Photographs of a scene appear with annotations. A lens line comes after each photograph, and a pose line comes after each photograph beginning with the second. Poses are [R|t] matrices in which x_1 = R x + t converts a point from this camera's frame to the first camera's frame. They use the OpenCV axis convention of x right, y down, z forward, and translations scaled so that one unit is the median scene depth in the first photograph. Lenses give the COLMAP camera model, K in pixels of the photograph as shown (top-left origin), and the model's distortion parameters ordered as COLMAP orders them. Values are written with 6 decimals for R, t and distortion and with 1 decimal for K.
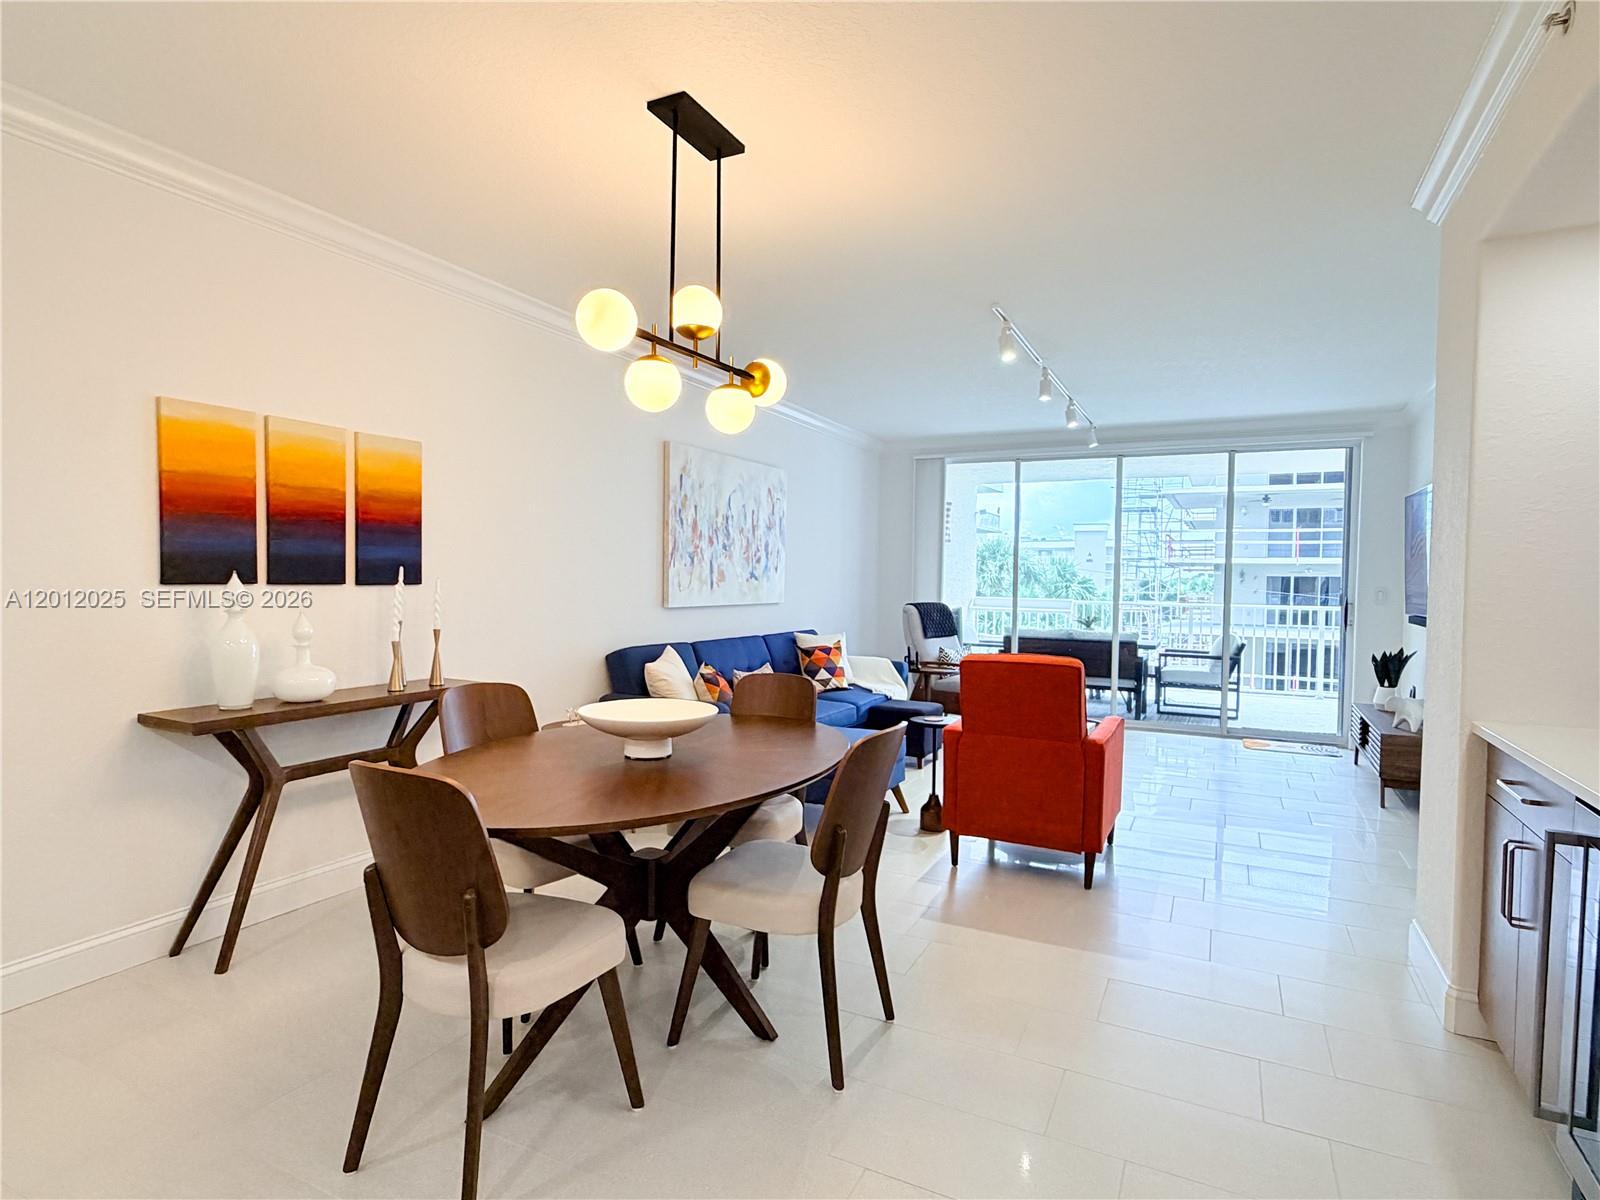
lens RADIAL K [[866.9, 0, 800.0], [0, 866.9, 600.0], [0, 0, 1]] dist [0.001541, 0.000218]
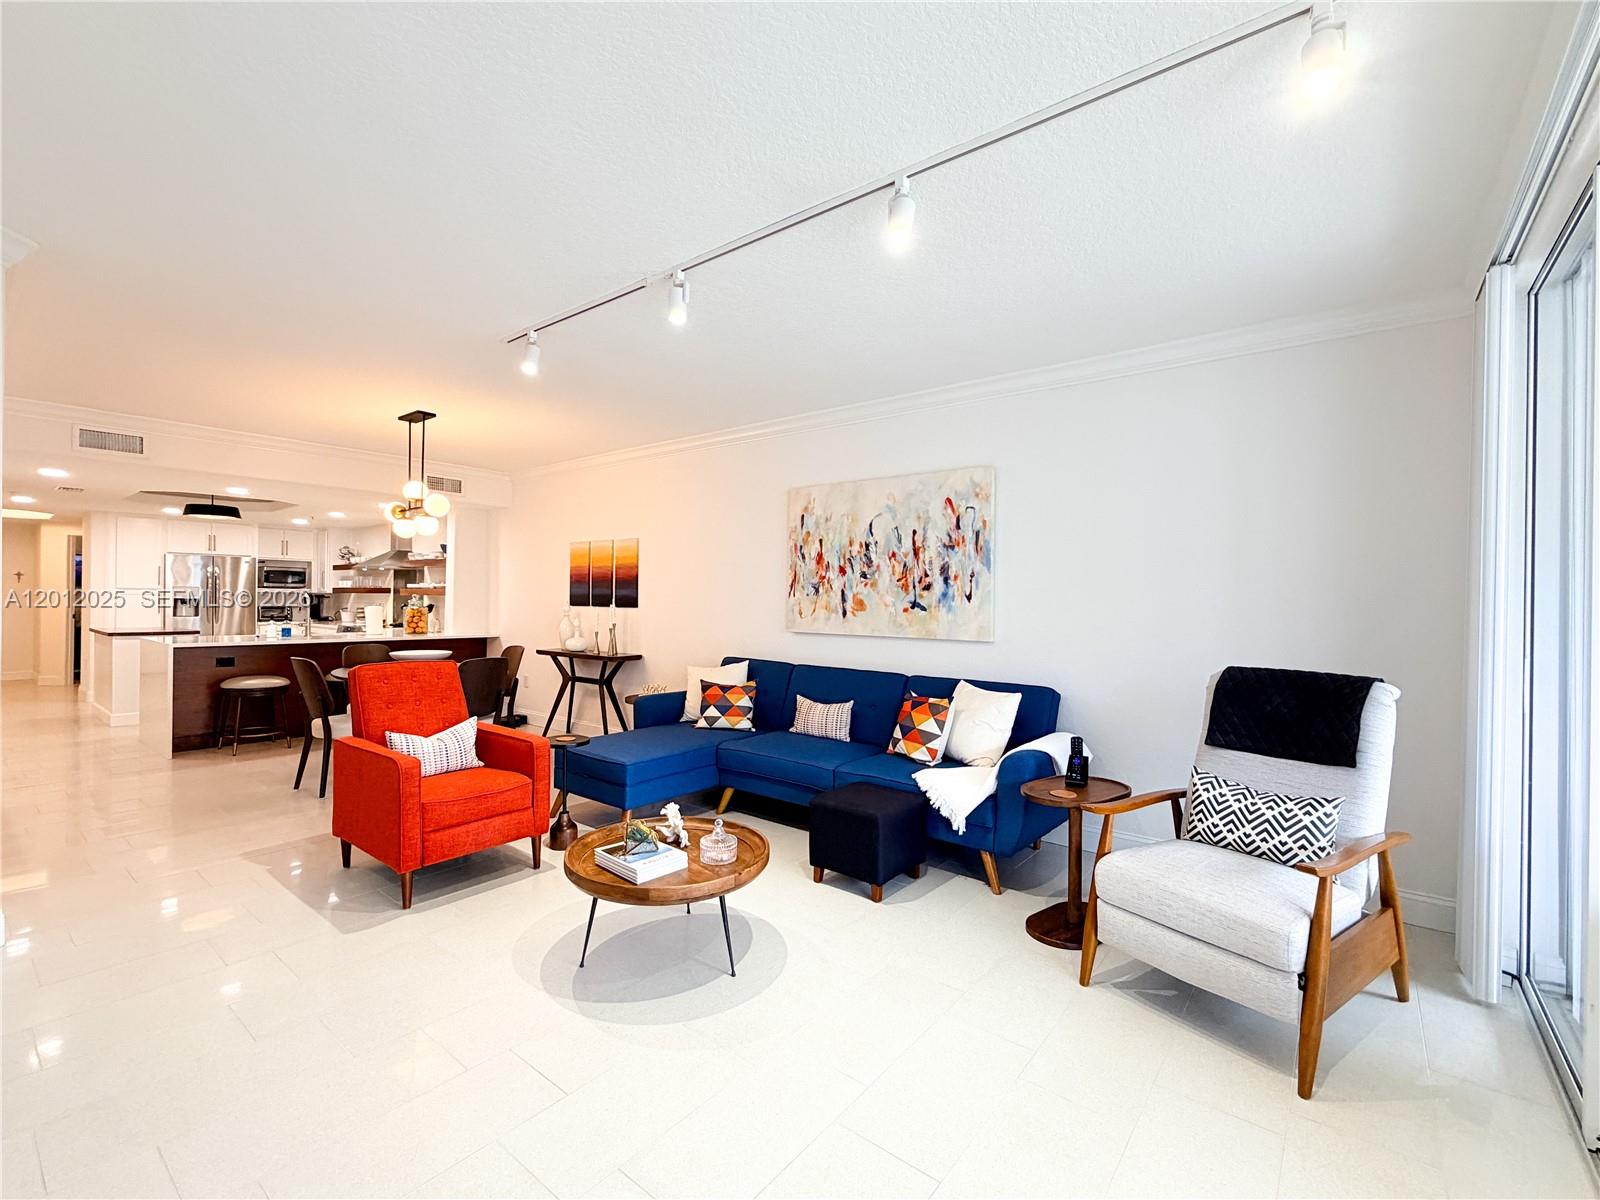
lens RADIAL K [[700.9, 0, 800.0], [0, 700.9, 600.0], [0, 0, 1]] dist [-0.001361, -0.000033]
pose [[-0.209721, -0.014421, -0.977655, 0.684546], [-0.040194, 0.999173, -0.006116, -0.025404], [0.976935, 0.038013, -0.210127, 1.079333]]
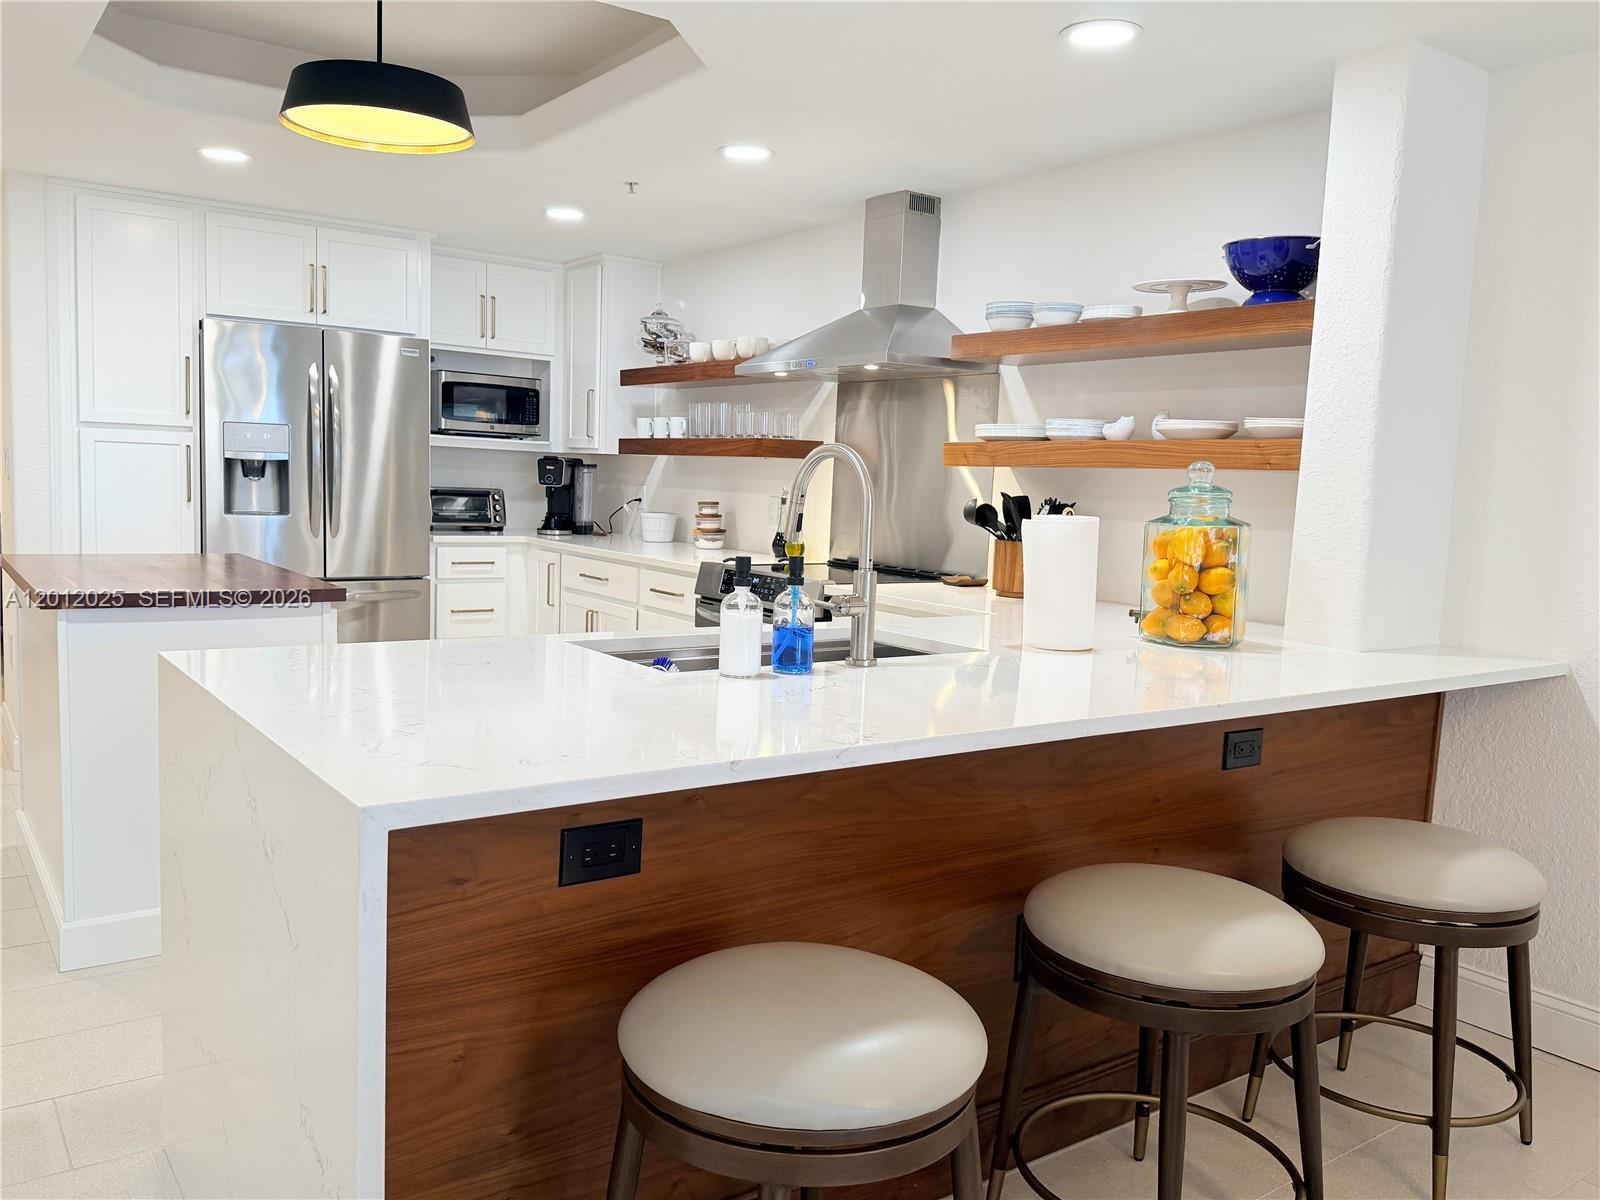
lens RADIAL K [[1238.7, 0, 794.6], [0, 1238.7, 622.8], [0, 0, 1]] dist [0.062274, -0.003576]
pose [[-0.463891, 0.075842, -0.882640, 0.103805], [-0.066180, 0.990578, 0.119899, -0.001887], [0.883417, 0.114033, -0.454501, 0.226863]]
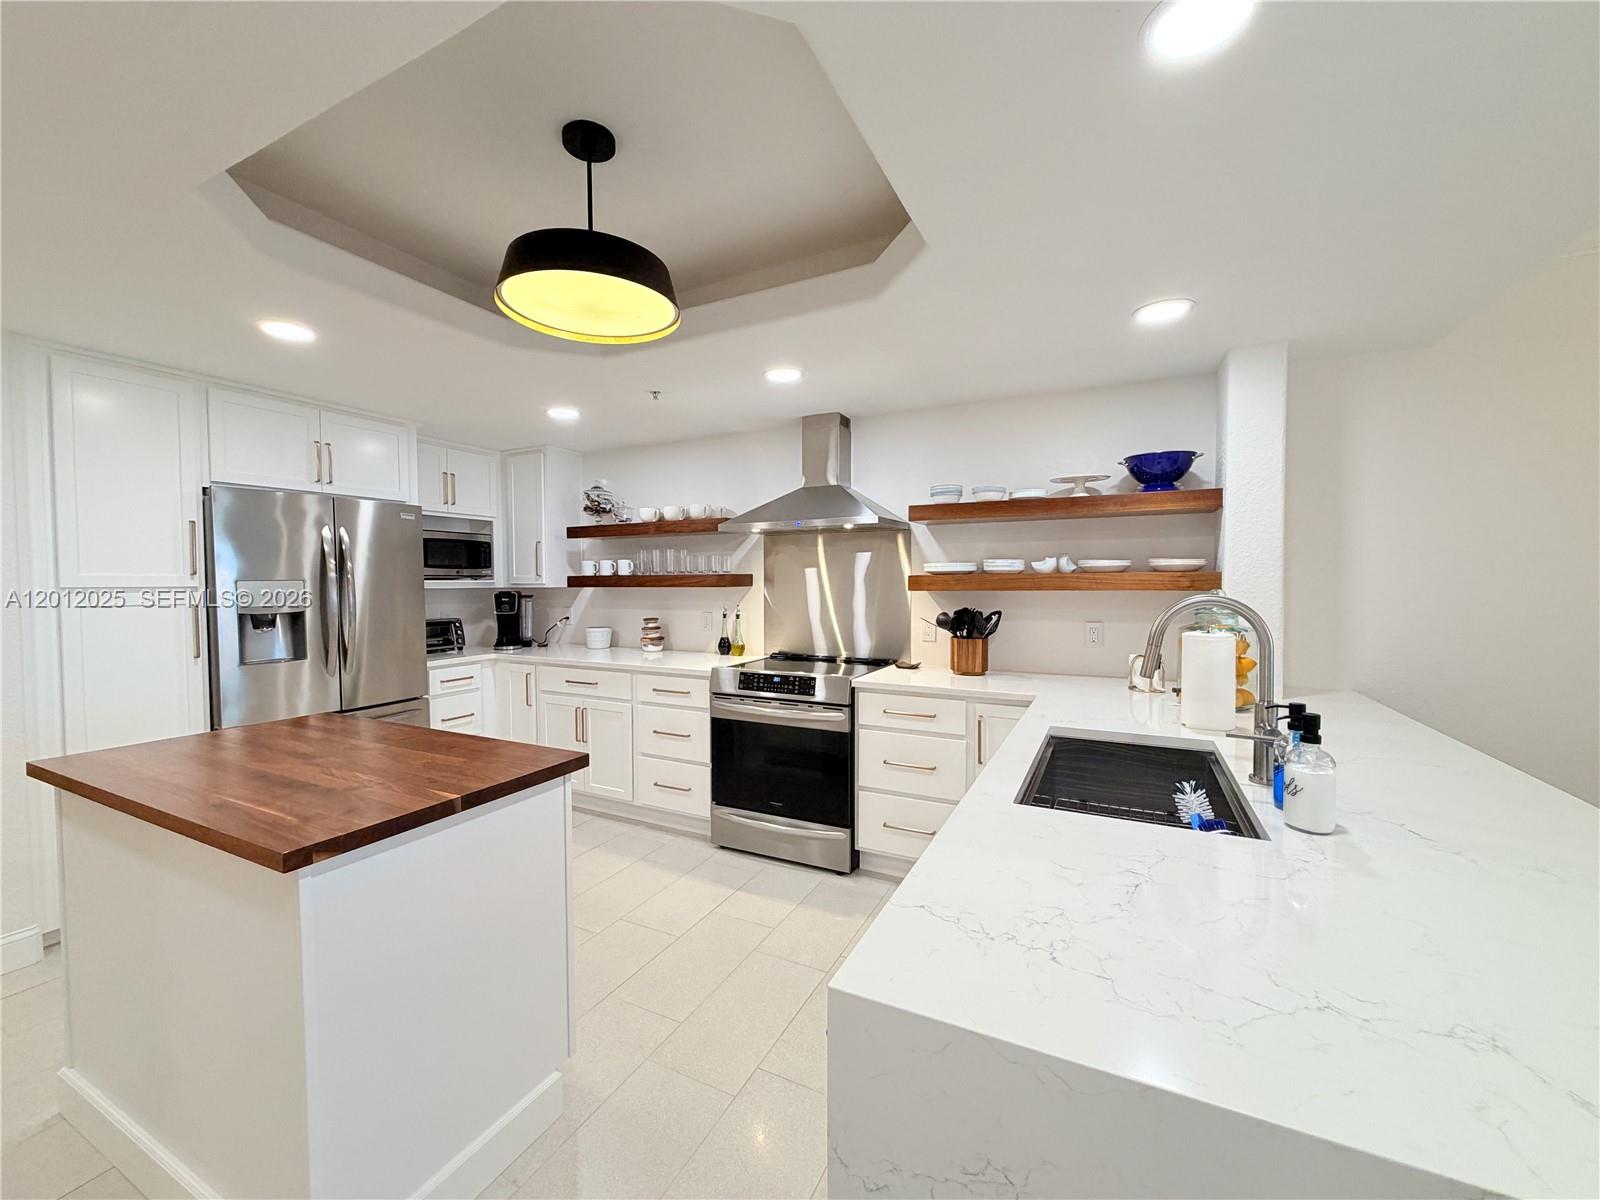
lens RADIAL K [[639.7, 0, 800.0], [0, 639.7, 600.0], [0, 0, 1]] dist [-0.001598, 0.000305]
pose [[-0.001524, 0.018037, -0.999836, -0.014657], [-0.019682, 0.999643, 0.018064, -0.011239], [0.999805, 0.019706, -0.001168, -0.107208]]
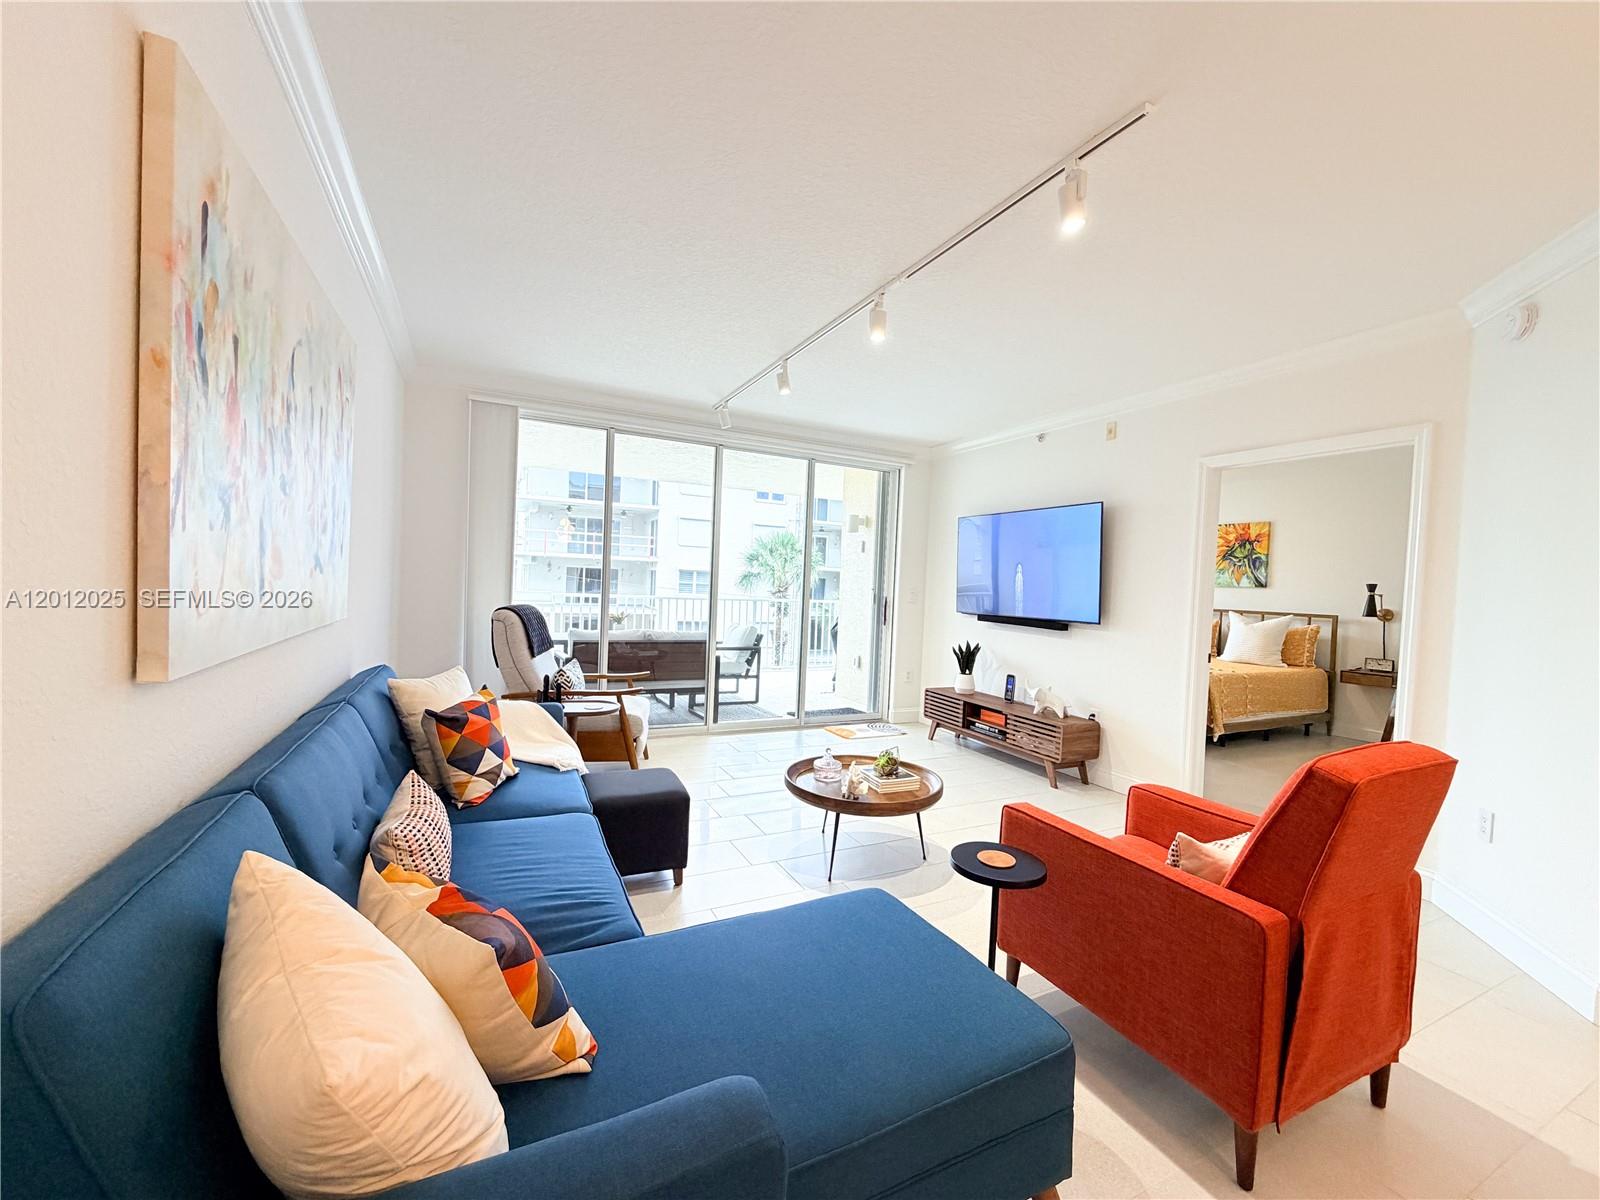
lens RADIAL K [[639.7, 0, 800.0], [0, 639.7, 600.0], [0, 0, 1]] dist [-0.001598, 0.000305]
pose [[0.601812, -0.012011, 0.798547, -0.169978], [-0.011526, 0.999652, 0.023723, -0.020855], [-0.798555, -0.023481, 0.601464, 0.648593]]
